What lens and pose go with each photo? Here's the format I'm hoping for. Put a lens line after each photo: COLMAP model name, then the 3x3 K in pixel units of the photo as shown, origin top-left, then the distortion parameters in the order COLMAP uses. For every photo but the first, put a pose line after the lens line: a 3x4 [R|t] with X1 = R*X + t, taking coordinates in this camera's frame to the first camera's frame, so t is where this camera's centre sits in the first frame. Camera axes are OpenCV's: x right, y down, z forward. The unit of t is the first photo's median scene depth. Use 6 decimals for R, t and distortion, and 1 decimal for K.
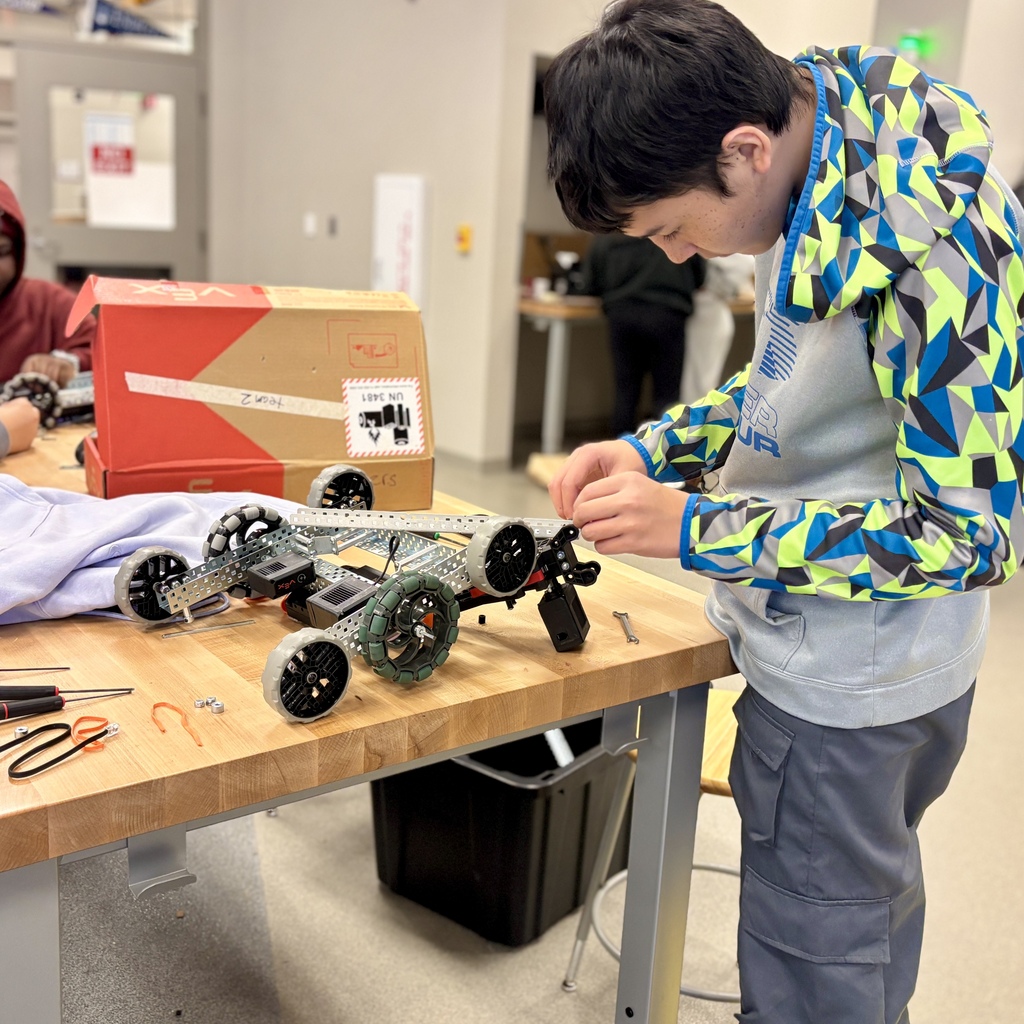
lens RADIAL K [[1402.2, 0, 512.0], [0, 1402.2, 512.0], [0, 0, 1]] dist [-0.008163, -0.056720]
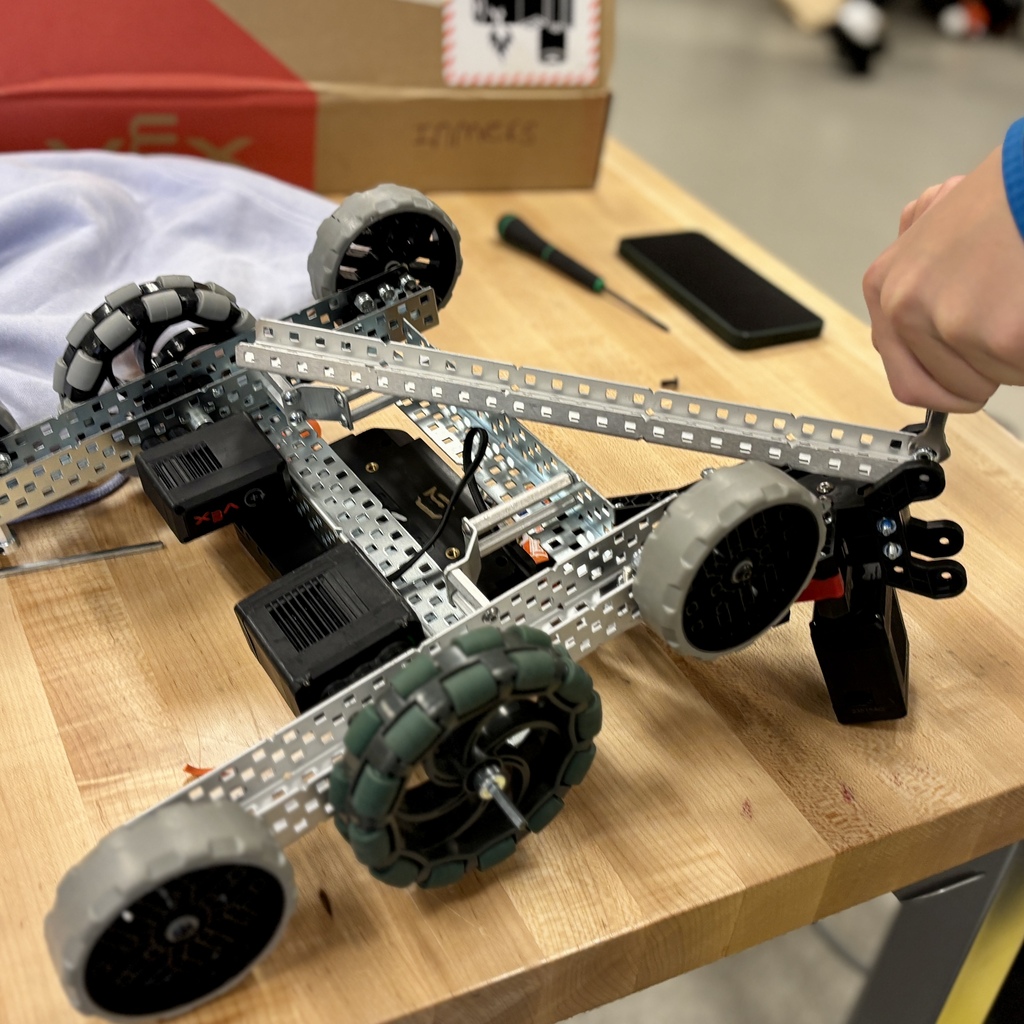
lens RADIAL K [[1402.2, 0, 512.0], [0, 1402.2, 512.0], [0, 0, 1]] dist [-0.008163, -0.056720]
pose [[0.986901, 0.129984, -0.095554, -0.028578], [-0.084475, 0.920978, 0.380345, -0.112676], [0.137442, -0.367291, 0.919895, 0.581901]]
